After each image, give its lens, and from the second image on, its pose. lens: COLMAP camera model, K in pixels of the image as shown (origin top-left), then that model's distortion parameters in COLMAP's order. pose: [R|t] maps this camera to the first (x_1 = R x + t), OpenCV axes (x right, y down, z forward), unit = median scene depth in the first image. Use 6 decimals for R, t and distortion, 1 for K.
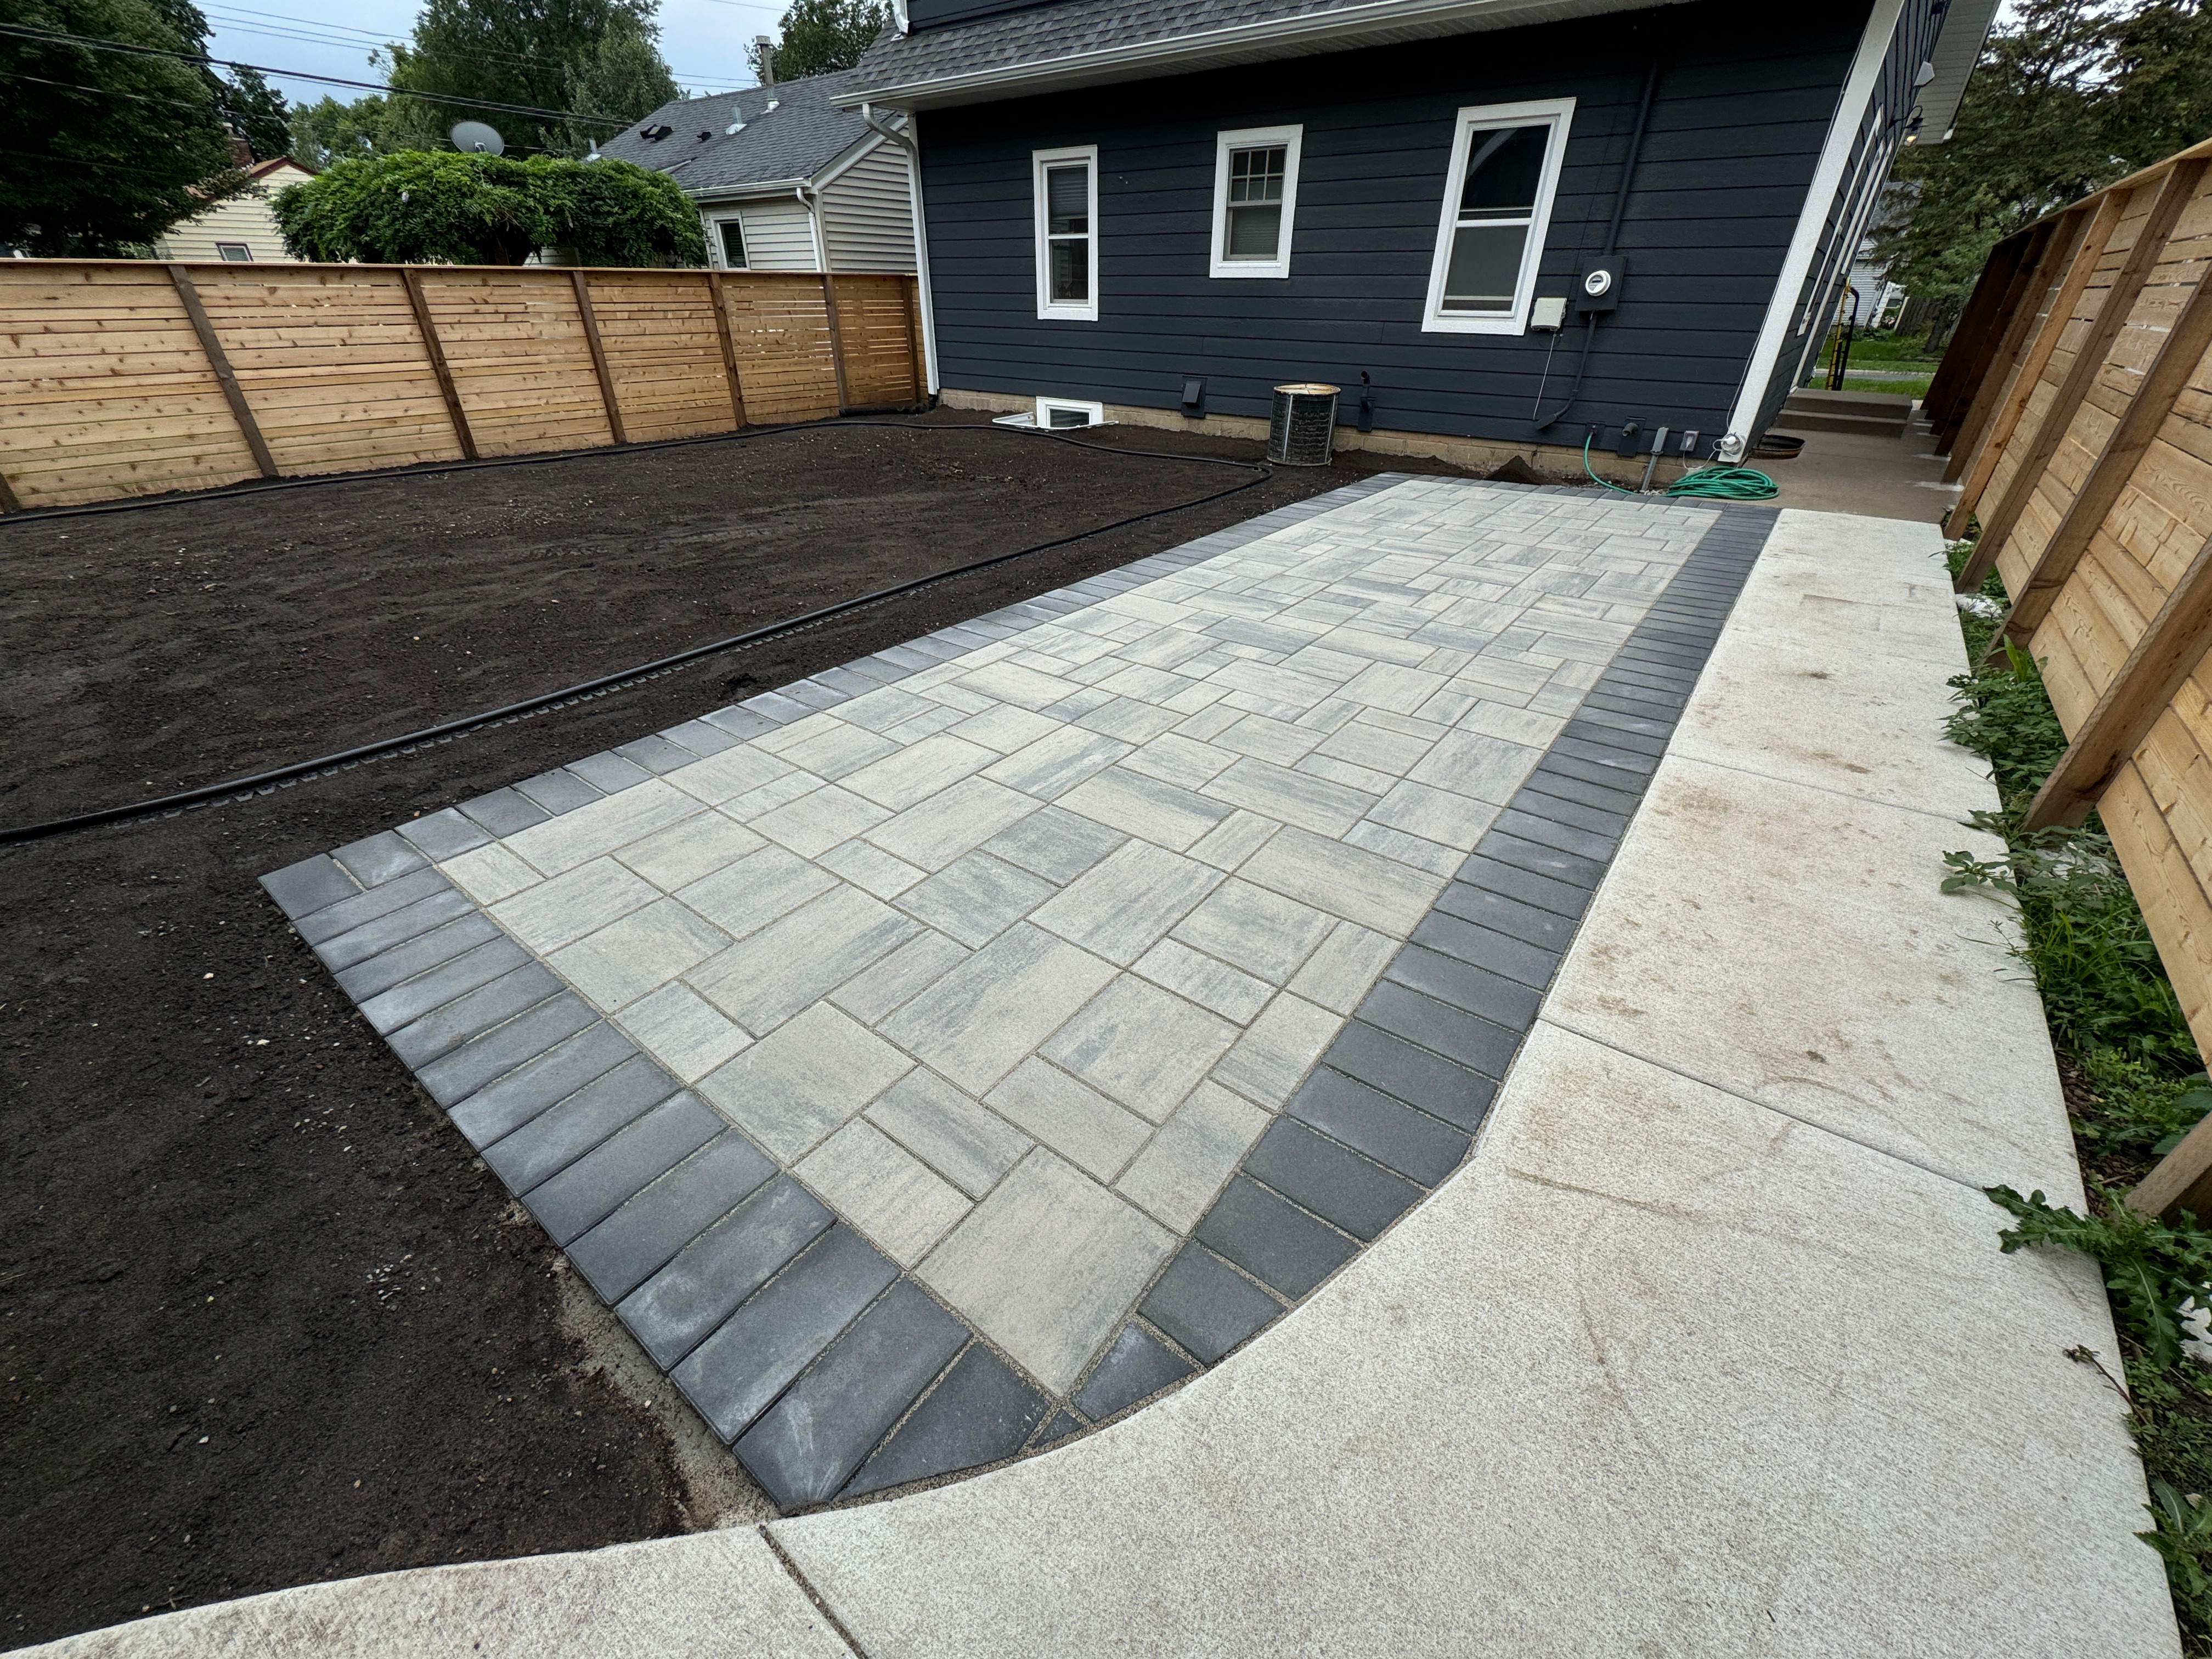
lens RADIAL K [[876.4, 0, 1107.1], [0, 876.4, 830.9], [0, 0, 1]] dist [-0.003326, 0.000362]
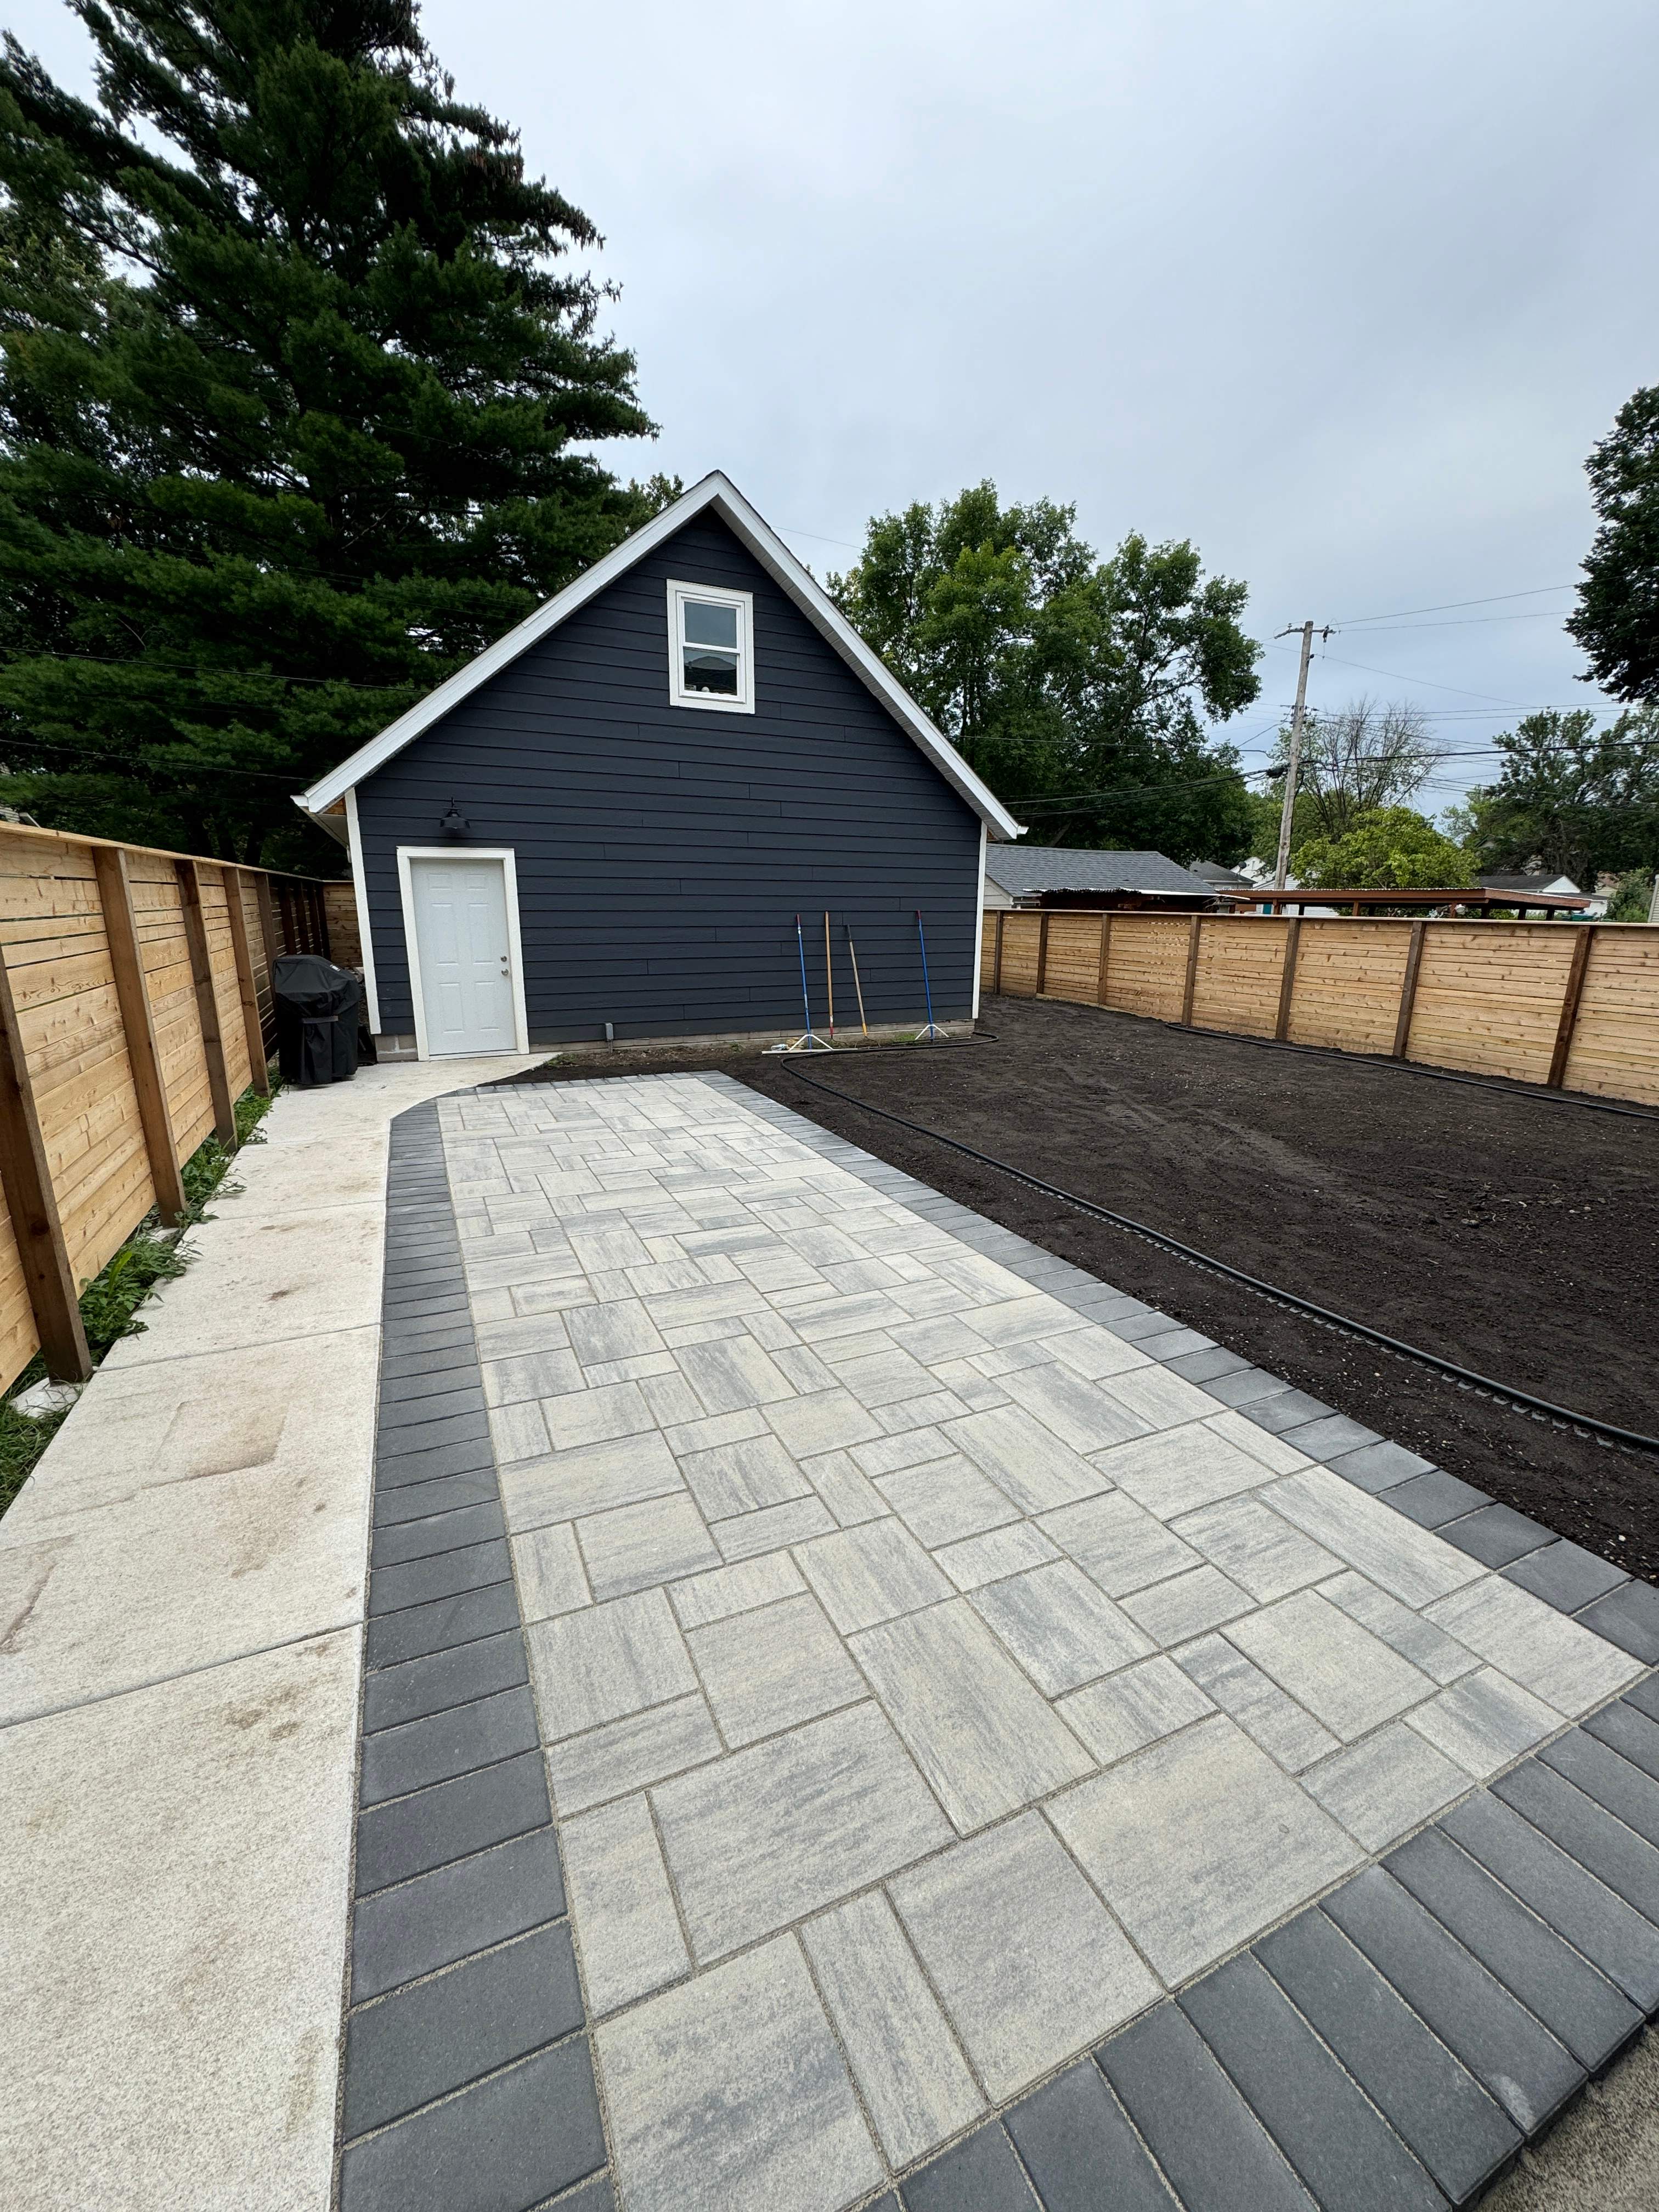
lens RADIAL K [[876.4, 0, 832.7], [0, 876.4, 1109.4], [0, 0, 1]] dist [-0.003326, 0.000362]
pose [[-0.457280, 0.197246, -0.867173, 0.695193], [-0.479337, 0.766667, 0.427150, -0.556691], [0.749087, 0.610995, -0.256034, 0.823730]]
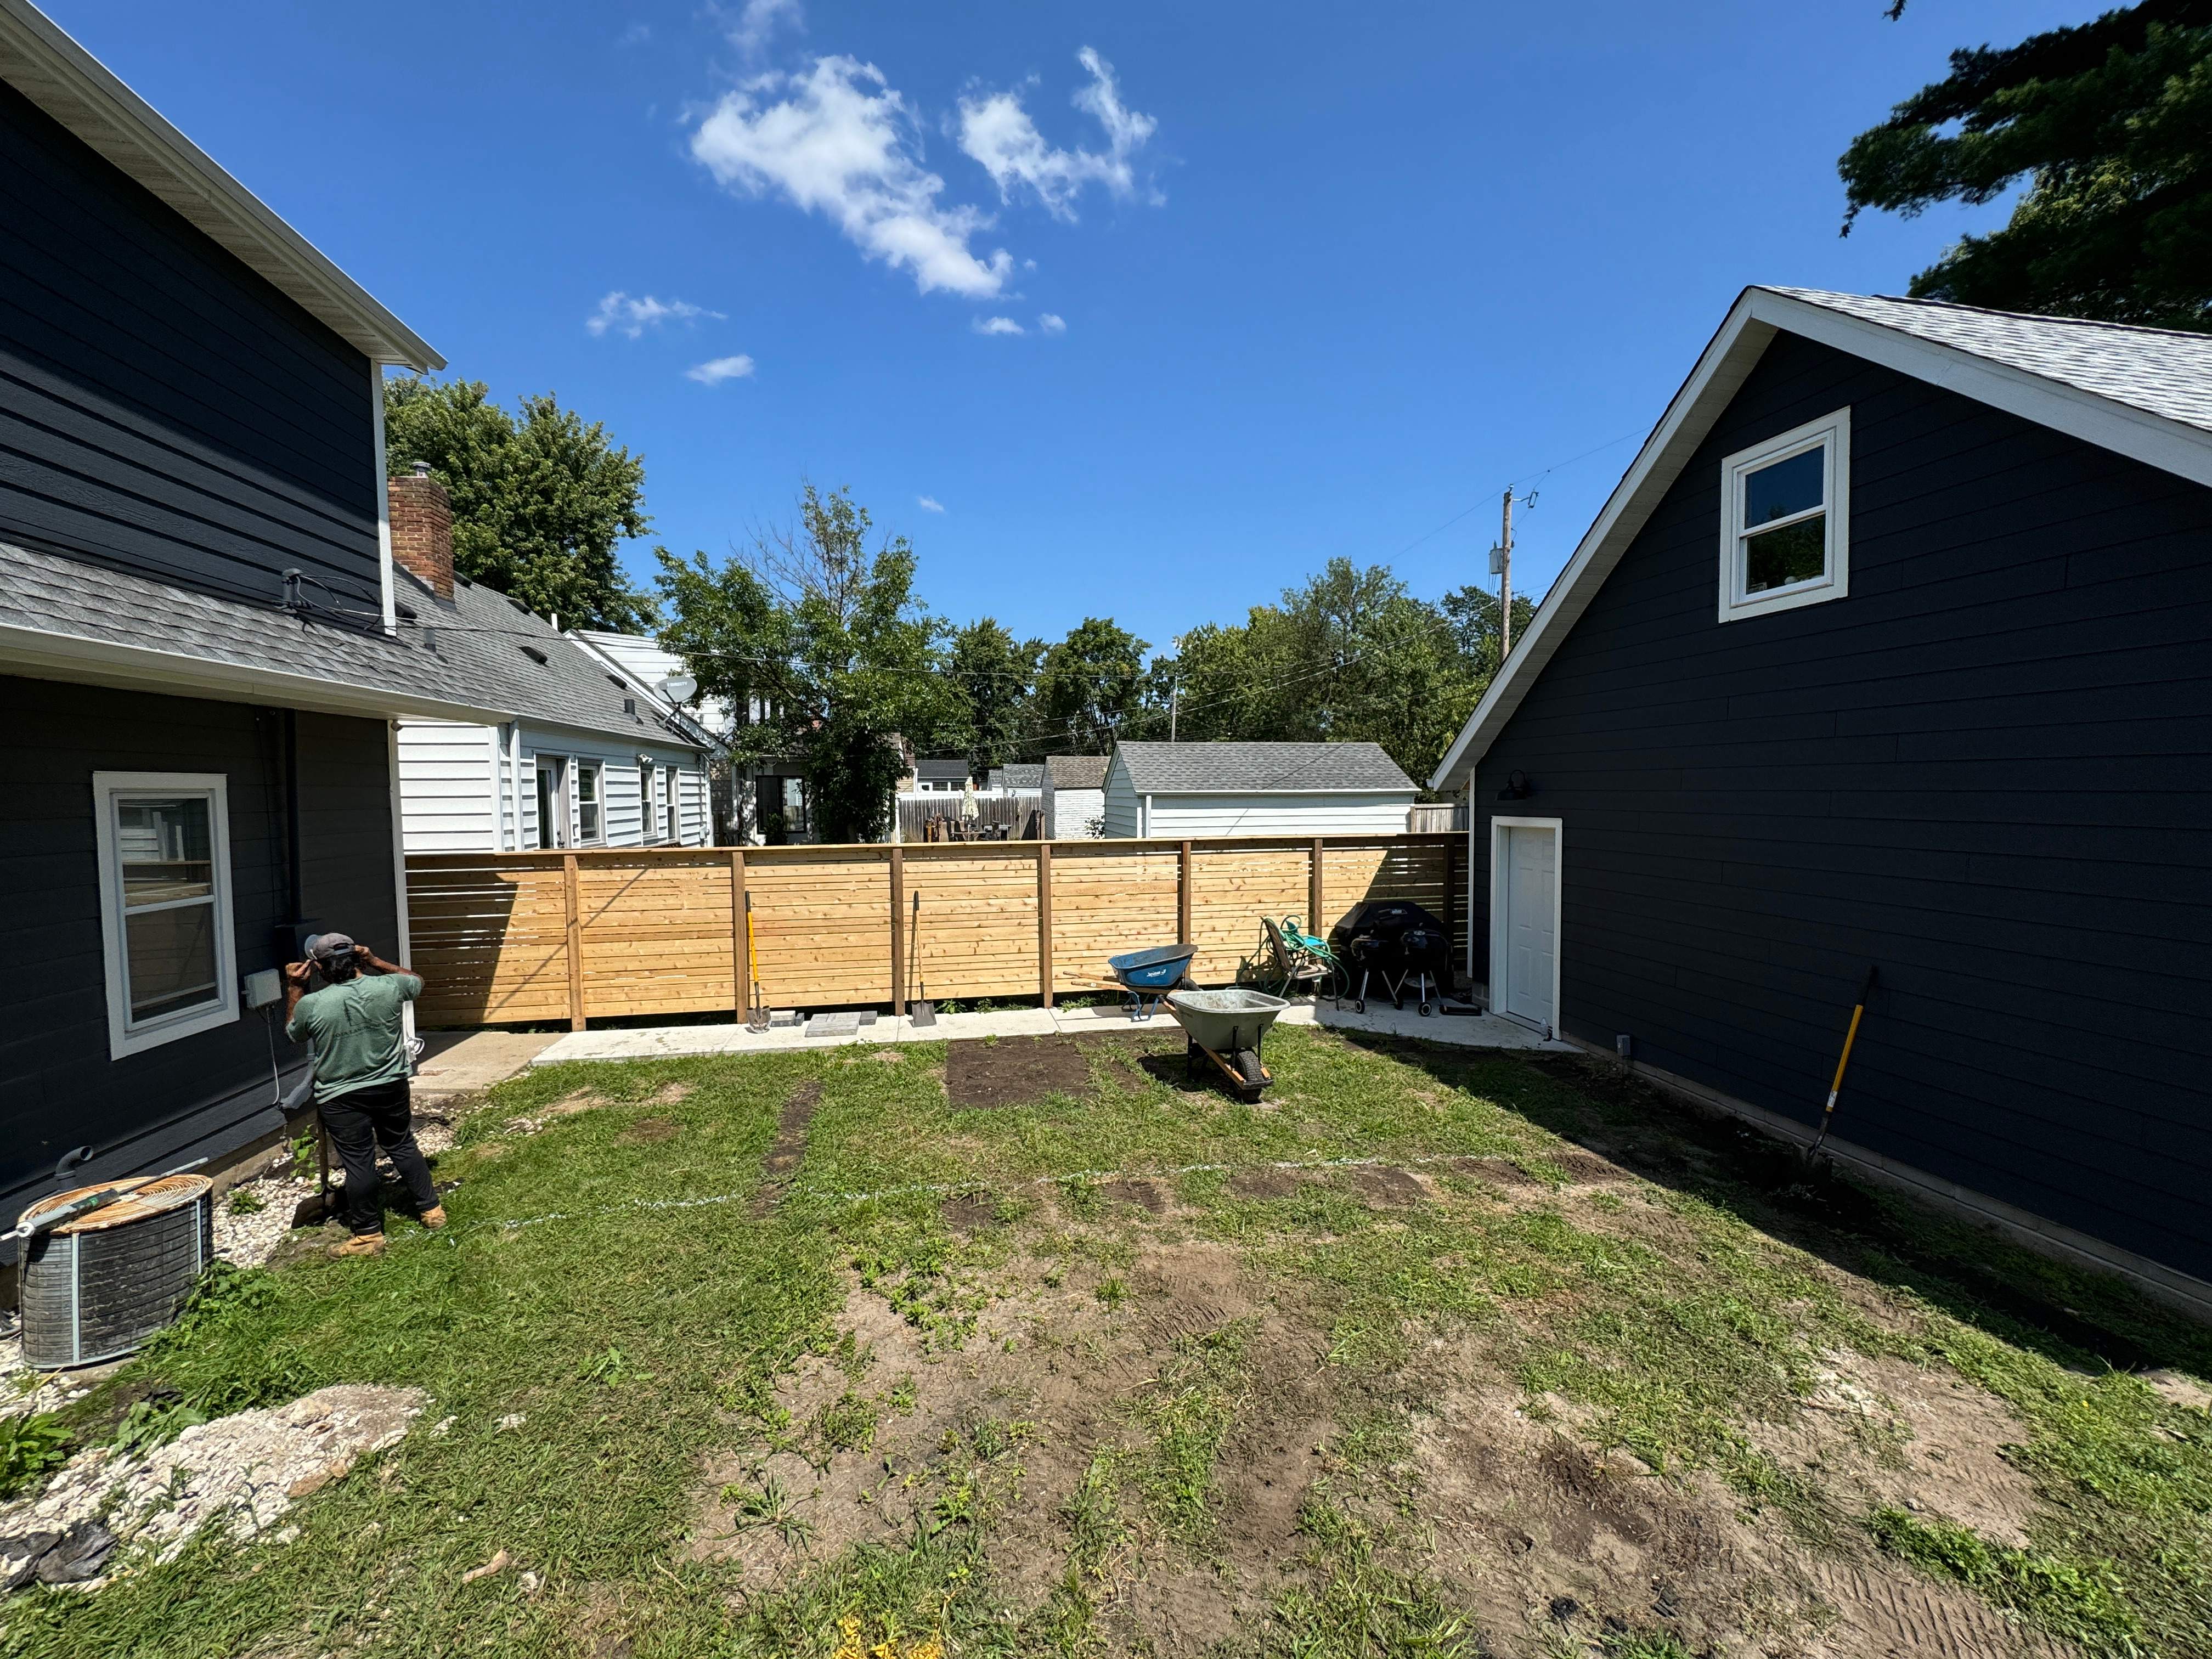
lens RADIAL K [[876.4, 0, 1108.9], [0, 876.4, 843.9], [0, 0, 1]] dist [-0.003326, 0.000362]
pose [[-0.742834, -0.042566, 0.668121, -0.603669], [0.357156, 0.818901, 0.449268, -0.799176], [-0.566248, 0.572355, -0.593105, 0.981662]]
